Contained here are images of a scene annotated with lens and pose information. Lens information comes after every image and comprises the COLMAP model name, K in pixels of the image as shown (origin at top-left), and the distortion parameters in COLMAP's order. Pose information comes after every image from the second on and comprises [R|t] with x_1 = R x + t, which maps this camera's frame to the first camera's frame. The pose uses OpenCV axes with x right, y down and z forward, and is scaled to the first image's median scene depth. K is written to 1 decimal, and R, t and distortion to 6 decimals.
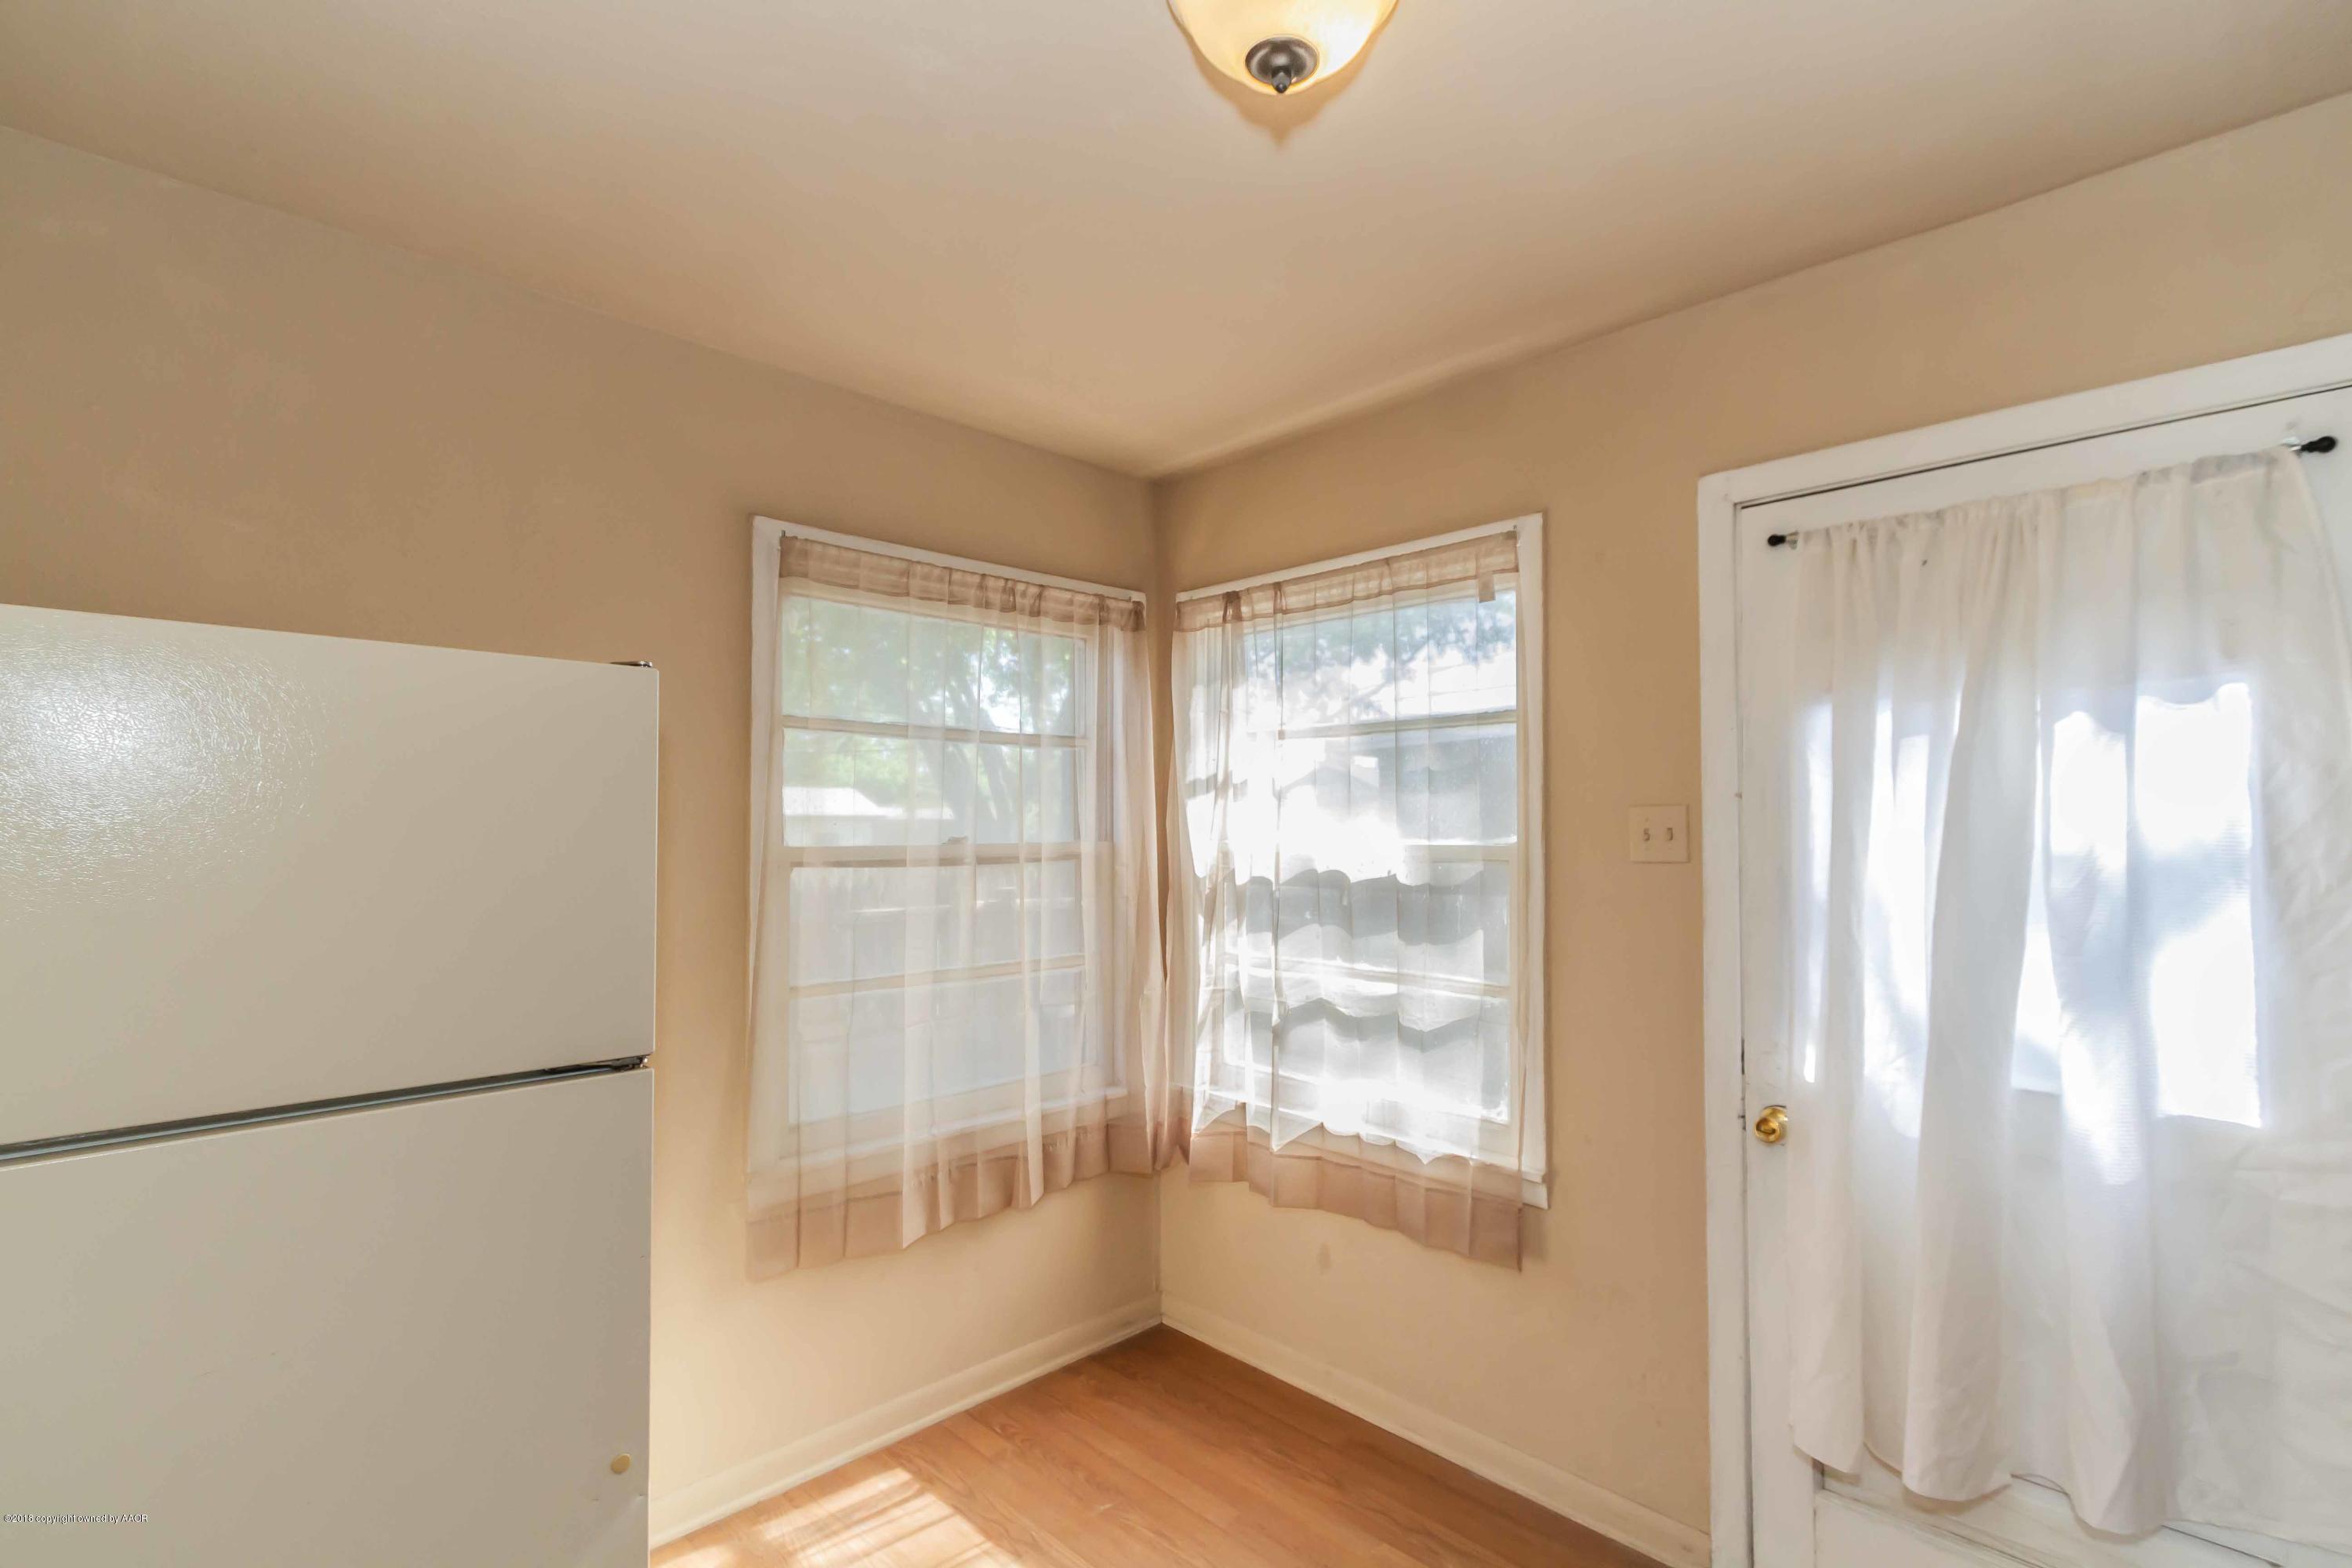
lens RADIAL K [[1116.6, 0, 1180.8], [0, 1116.6, 801.6], [0, 0, 1]] dist [0.001955, -0.000281]
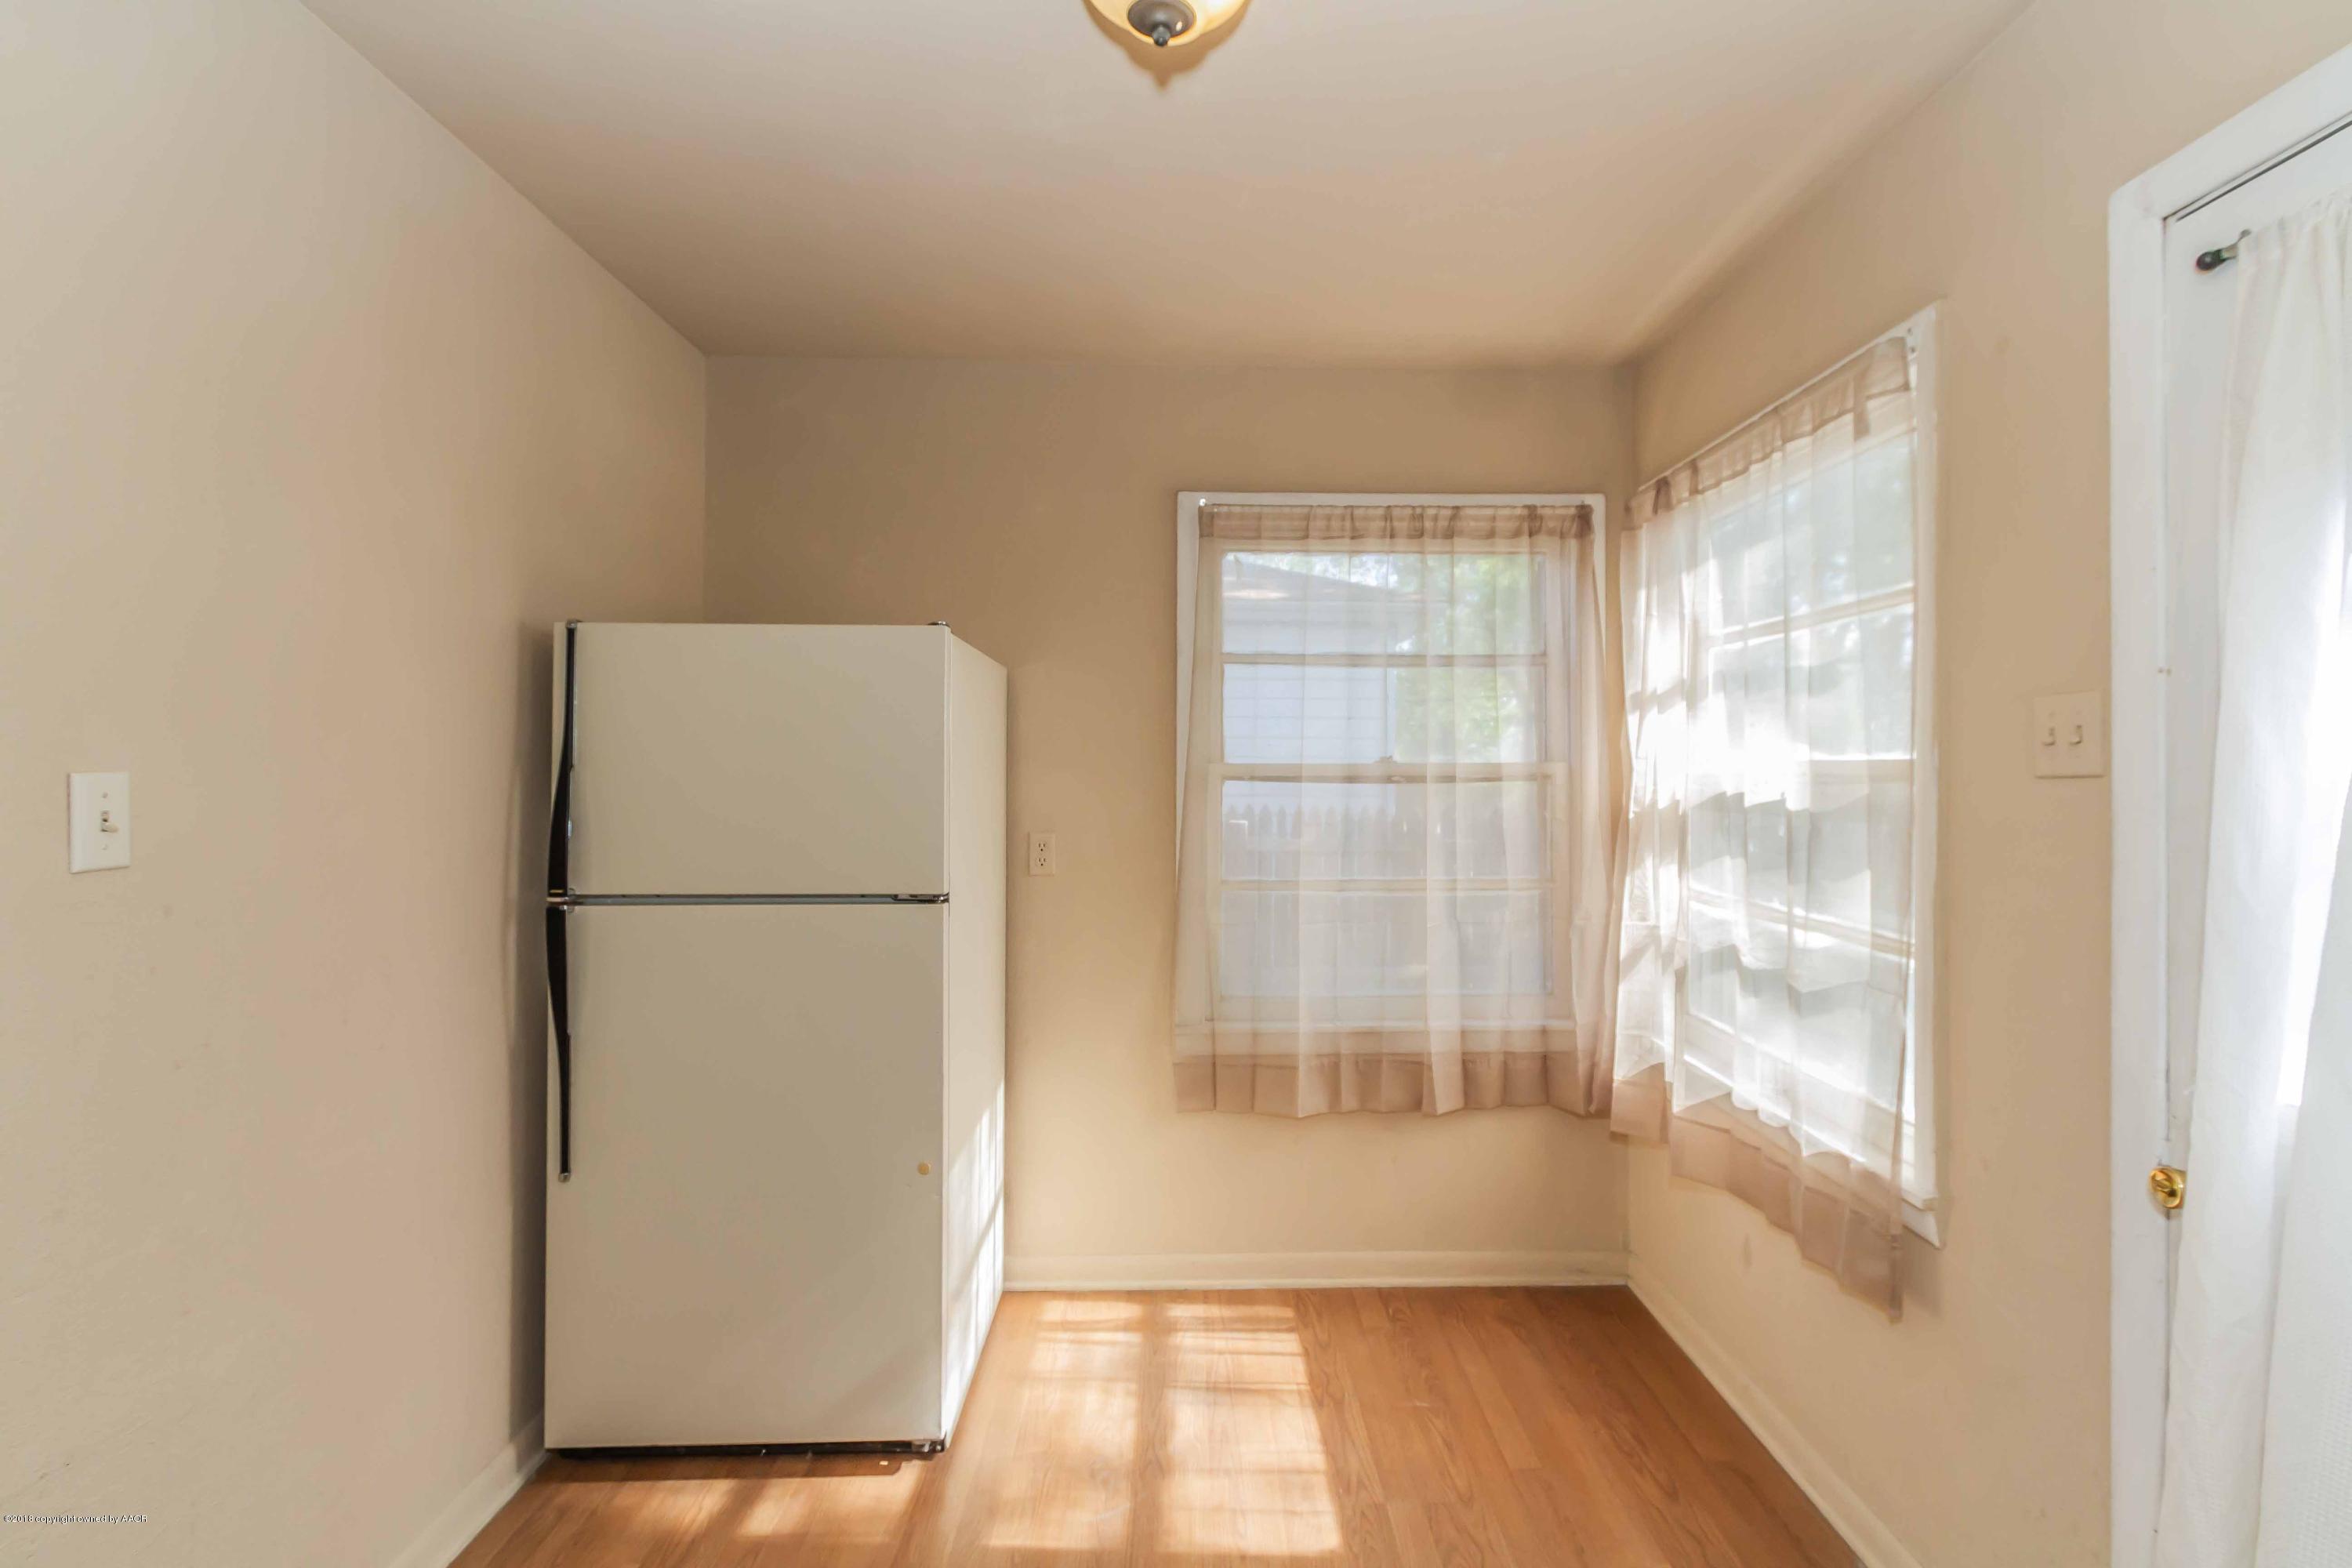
lens RADIAL K [[1116.6, 0, 1170.3], [0, 1116.6, 773.5], [0, 0, 1]] dist [0.001955, -0.000281]
pose [[0.710529, 0.004431, -0.703653, 0.433701], [0.013511, 0.999710, 0.019938, 0.025189], [0.703538, -0.023674, 0.710264, 0.108157]]
